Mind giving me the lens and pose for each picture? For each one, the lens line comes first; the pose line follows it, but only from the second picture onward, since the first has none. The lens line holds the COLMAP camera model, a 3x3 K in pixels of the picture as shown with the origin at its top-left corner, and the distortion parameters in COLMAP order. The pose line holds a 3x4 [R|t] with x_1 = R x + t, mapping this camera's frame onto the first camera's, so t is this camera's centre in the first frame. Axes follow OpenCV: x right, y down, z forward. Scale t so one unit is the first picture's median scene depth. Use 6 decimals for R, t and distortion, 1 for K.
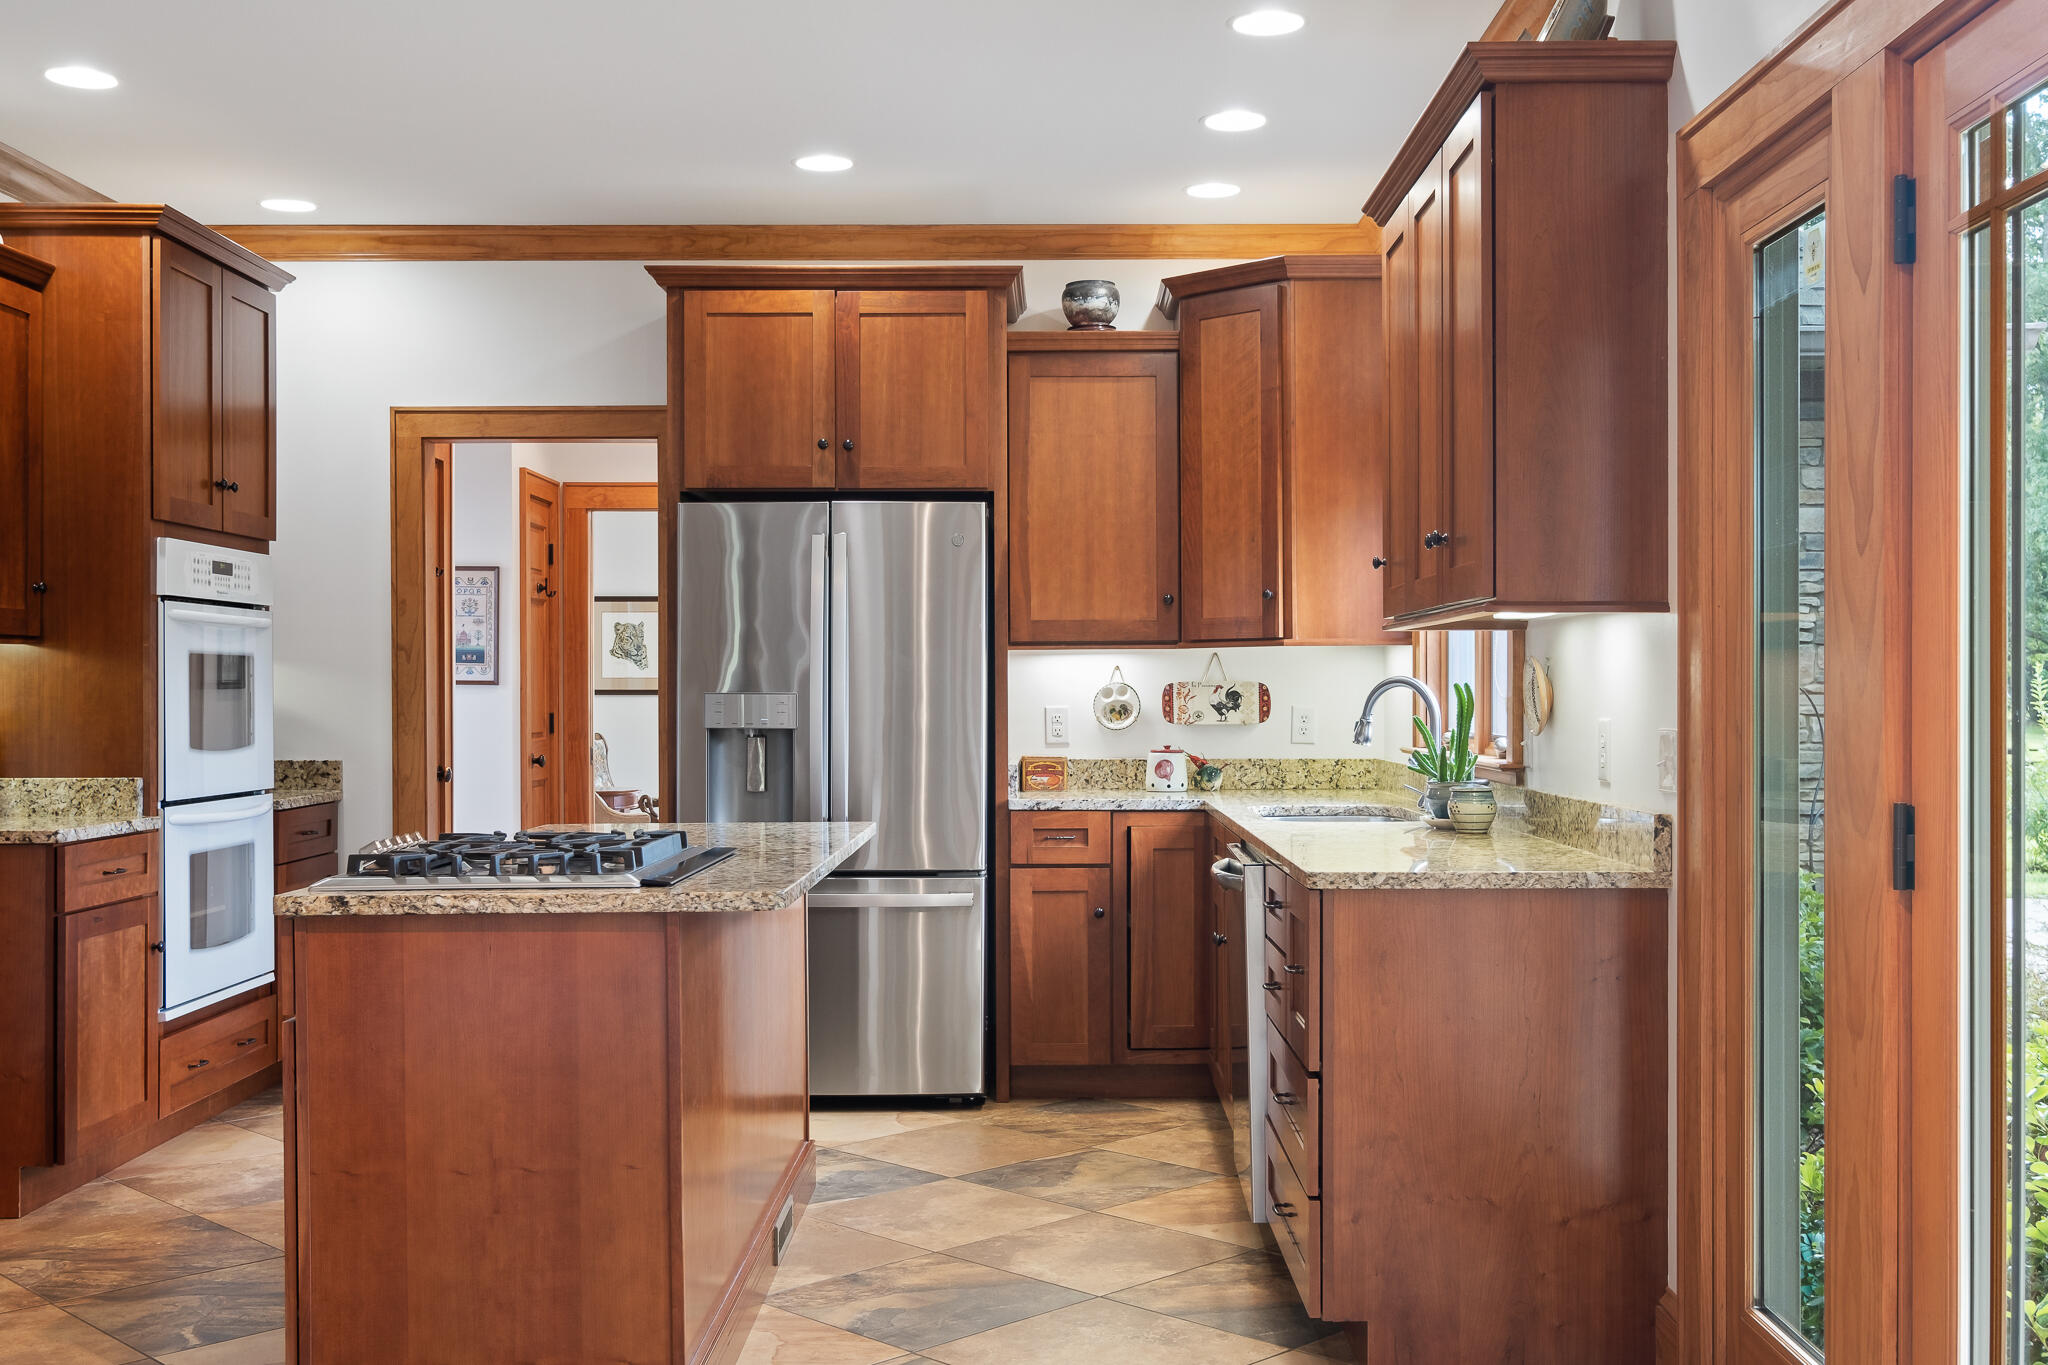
lens RADIAL K [[2069.9, 0, 1022.4], [0, 2069.9, 679.5], [0, 0, 1]] dist [0.011988, 0.000000]
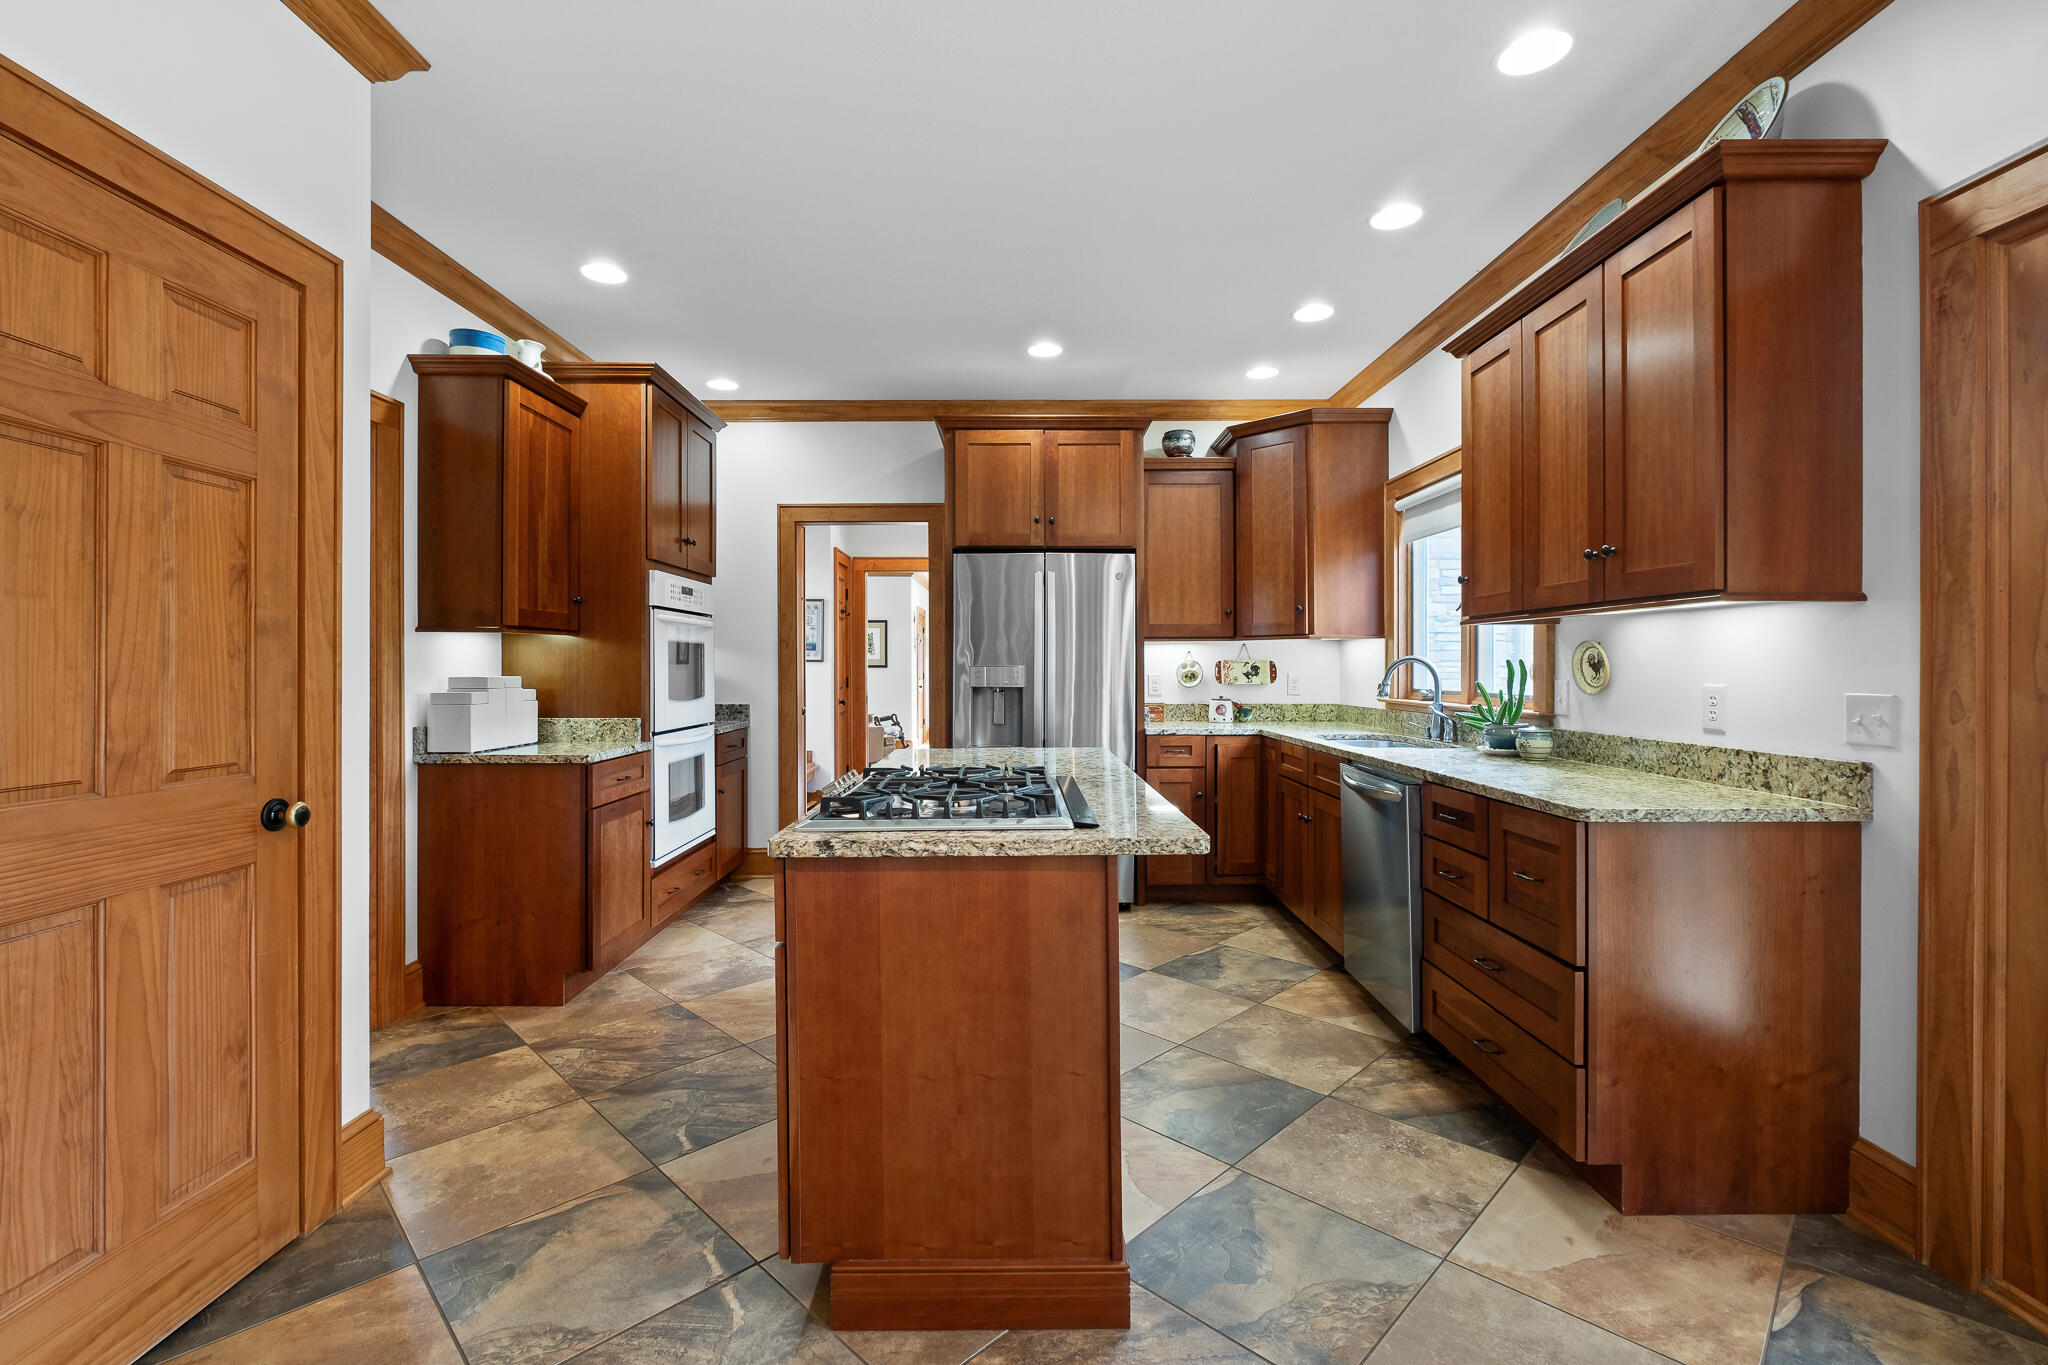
lens RADIAL K [[901.8, 0, 1010.3], [0, 901.8, 660.8], [0, 0, 1]] dist [-0.001675, 0.000707]
pose [[0.999998, 0.000524, -0.001970, -0.134532], [-0.000525, 1.000000, -0.000329, 0.002703], [0.001970, 0.000330, 0.999998, 0.297079]]
